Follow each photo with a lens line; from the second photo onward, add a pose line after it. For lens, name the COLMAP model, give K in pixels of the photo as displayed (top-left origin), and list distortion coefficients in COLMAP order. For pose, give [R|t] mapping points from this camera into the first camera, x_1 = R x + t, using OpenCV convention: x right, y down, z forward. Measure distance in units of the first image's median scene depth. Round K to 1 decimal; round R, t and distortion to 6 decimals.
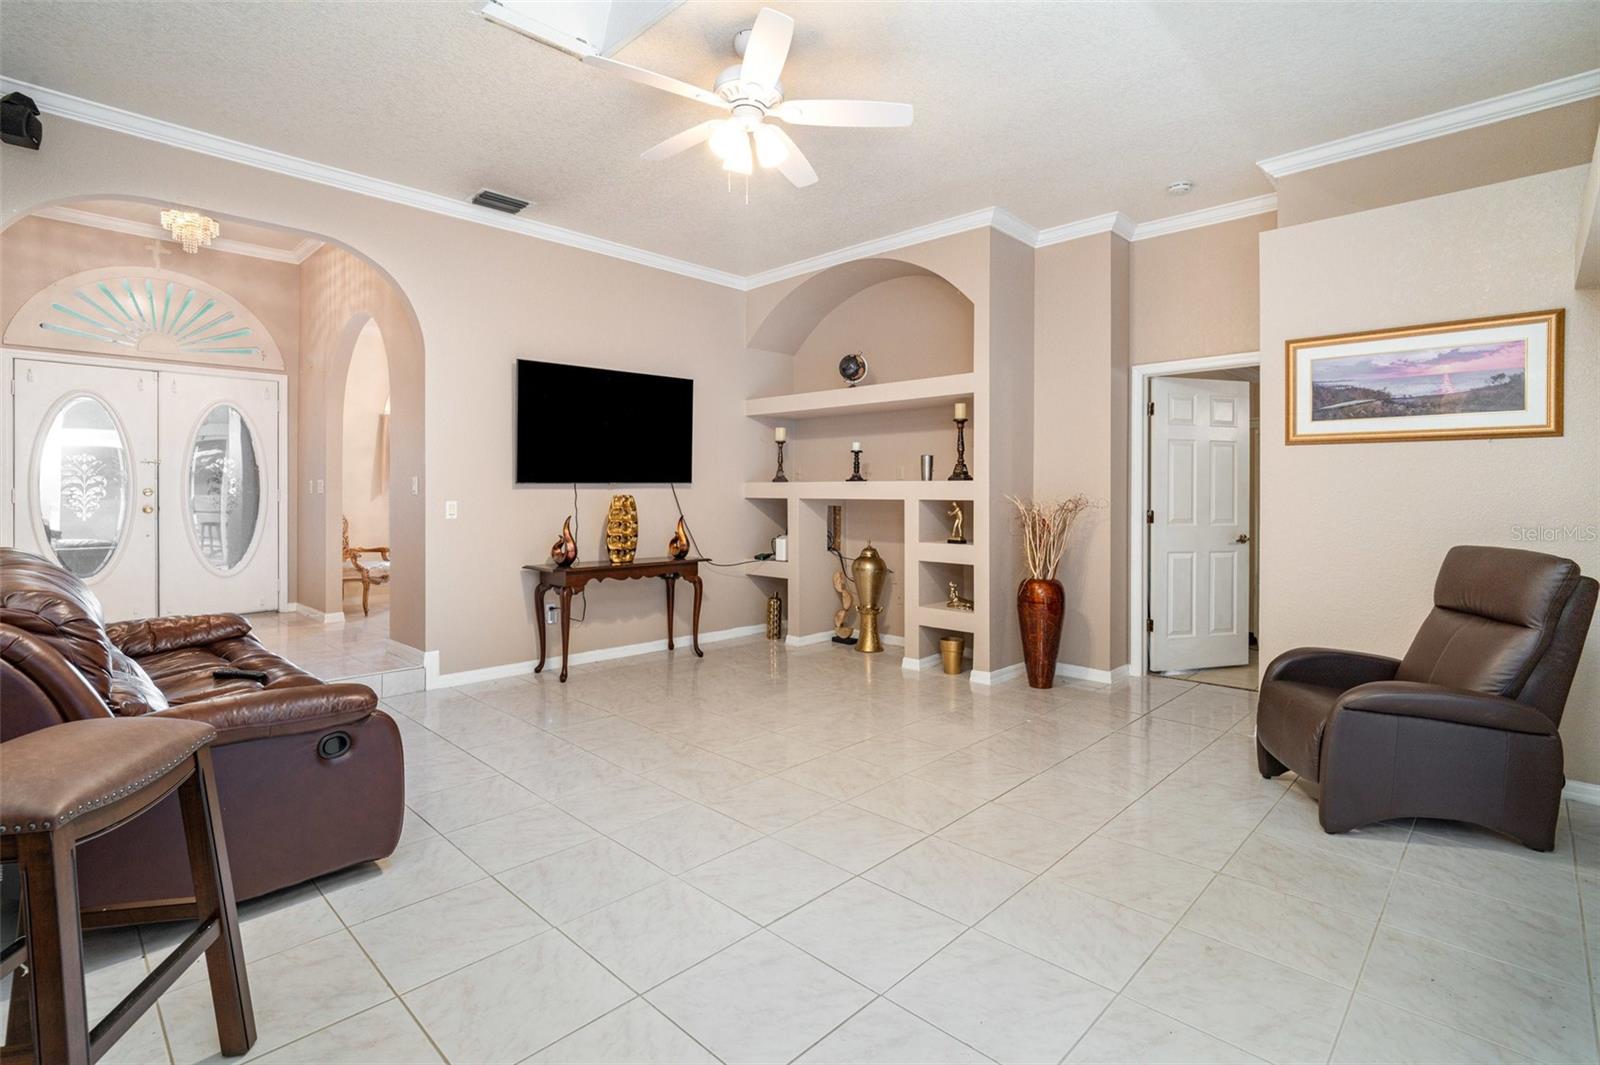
lens RADIAL K [[752.4, 0, 798.3], [0, 752.4, 492.4], [0, 0, 1]] dist [0.005585, 0.000235]
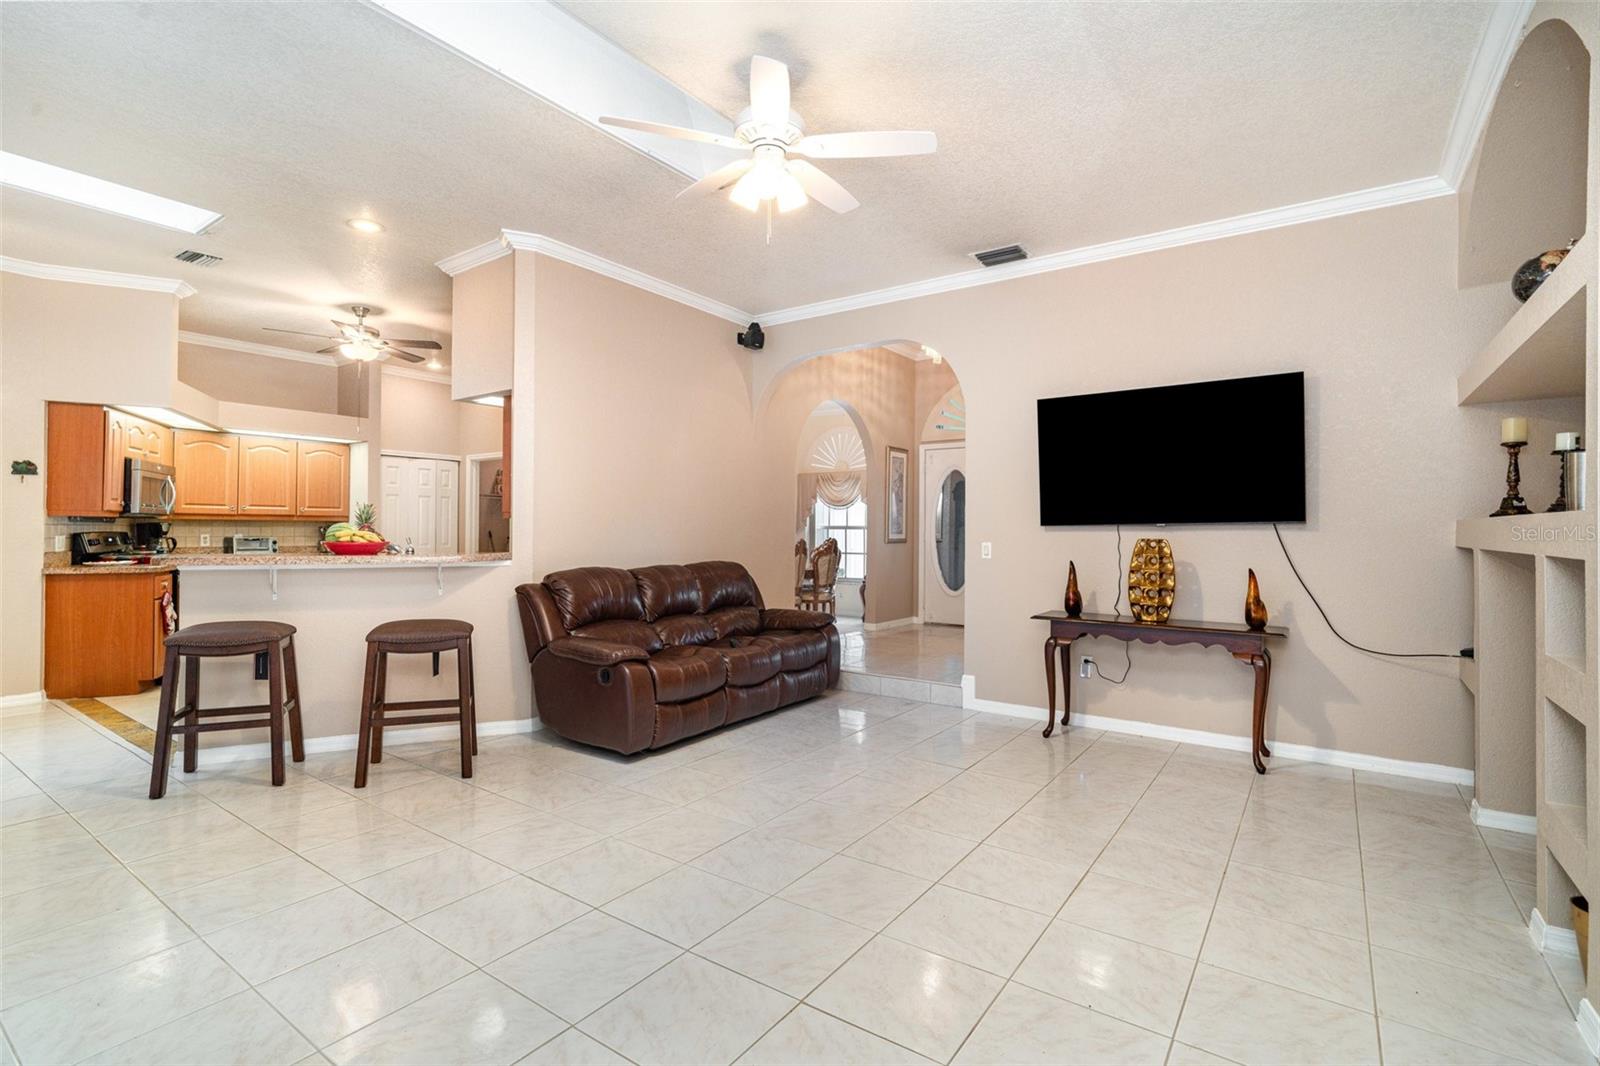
lens RADIAL K [[752.4, 0, 812.0], [0, 752.4, 526.6], [0, 0, 1]] dist [-0.016422, 0.001685]
pose [[0.167040, -0.007330, -0.985923, 0.531127], [-0.006140, 0.999945, -0.008475, -0.000618], [0.985931, 0.007469, 0.166986, 0.524919]]
